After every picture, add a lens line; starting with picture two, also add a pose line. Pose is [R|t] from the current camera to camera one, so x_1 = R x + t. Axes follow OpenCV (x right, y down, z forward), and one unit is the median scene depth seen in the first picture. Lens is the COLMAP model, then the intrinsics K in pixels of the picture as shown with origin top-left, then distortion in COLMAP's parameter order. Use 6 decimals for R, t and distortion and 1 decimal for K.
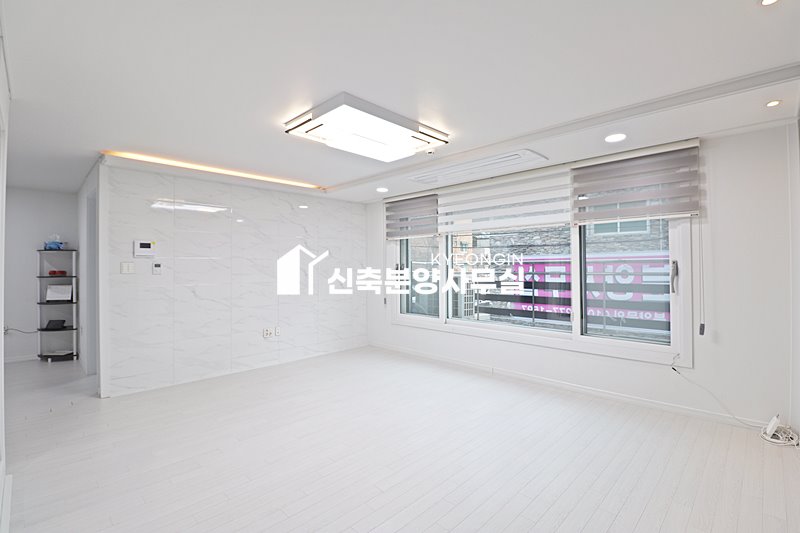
lens RADIAL K [[369.0, 0, 402.2], [0, 369.0, 260.6], [0, 0, 1]] dist [0.000812, -0.012935]
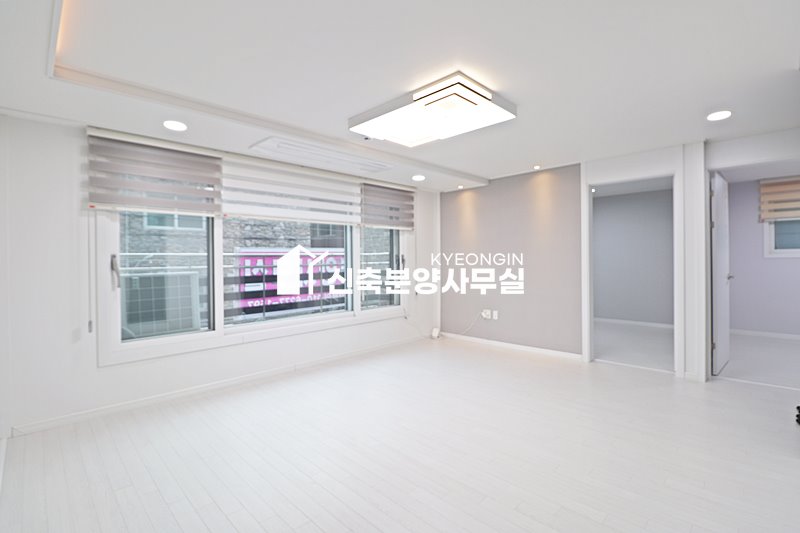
lens RADIAL K [[379.9, 0, 400.0], [0, 379.9, 266.5], [0, 0, 1]] dist [0.065623, -0.058953]
pose [[0.018065, -0.016577, 0.999699, -0.659504], [-0.007840, 0.999829, 0.016721, 0.015163], [-0.999806, -0.008139, 0.017932, 0.641363]]
